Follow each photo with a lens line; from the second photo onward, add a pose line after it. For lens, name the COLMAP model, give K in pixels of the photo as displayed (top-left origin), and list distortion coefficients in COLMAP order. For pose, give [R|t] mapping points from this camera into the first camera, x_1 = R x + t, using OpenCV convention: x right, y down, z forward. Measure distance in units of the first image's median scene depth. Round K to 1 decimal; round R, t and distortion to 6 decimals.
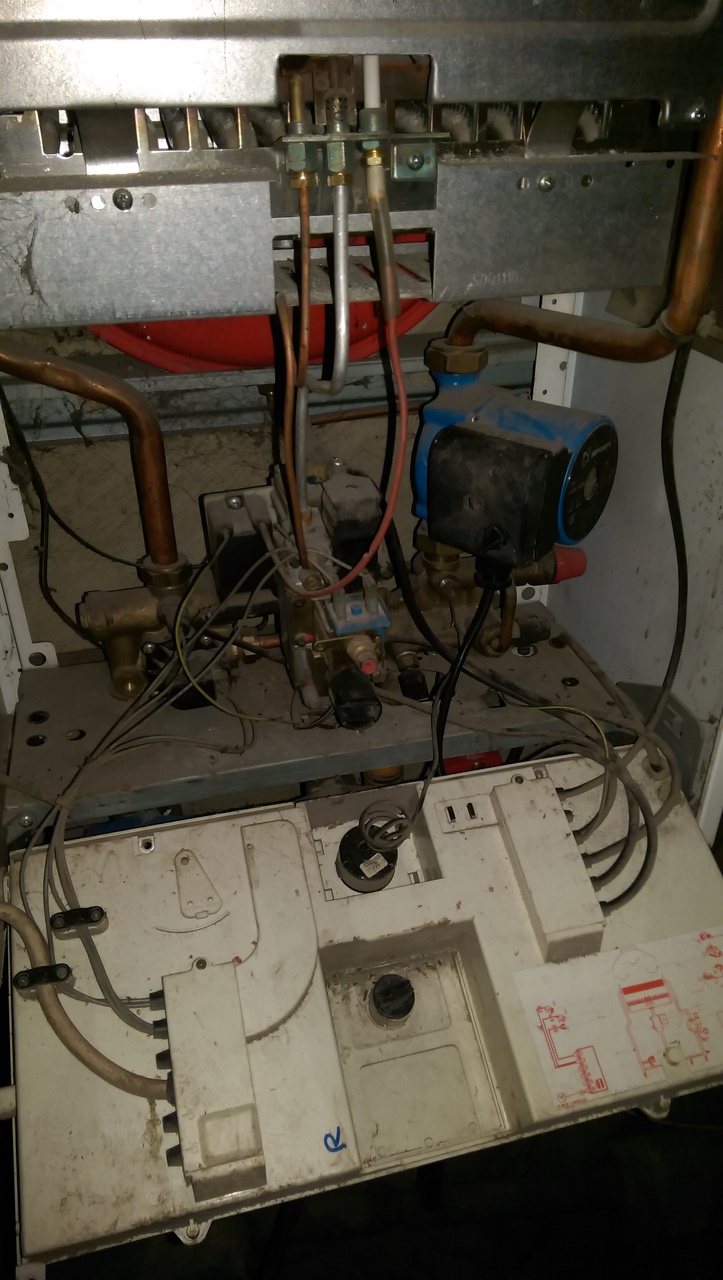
lens RADIAL K [[946.0, 0, 366.2], [0, 946.0, 635.3], [0, 0, 1]] dist [0.065661, -0.071054]
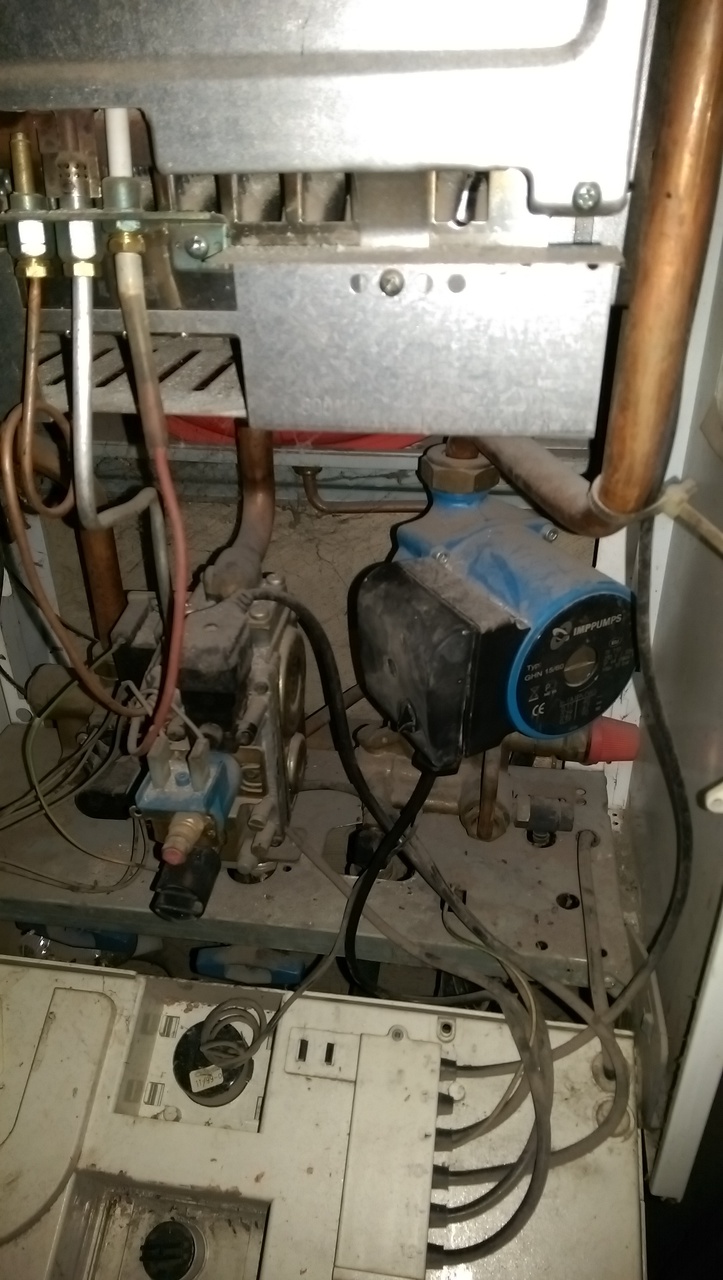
lens RADIAL K [[946.0, 0, 357.9], [0, 946.0, 632.3], [0, 0, 1]] dist [0.065661, -0.071054]
pose [[0.916240, 0.189636, -0.352906, 0.346766], [-0.193094, 0.980843, 0.025736, -0.178531], [0.351026, 0.044563, 0.935305, 0.266092]]
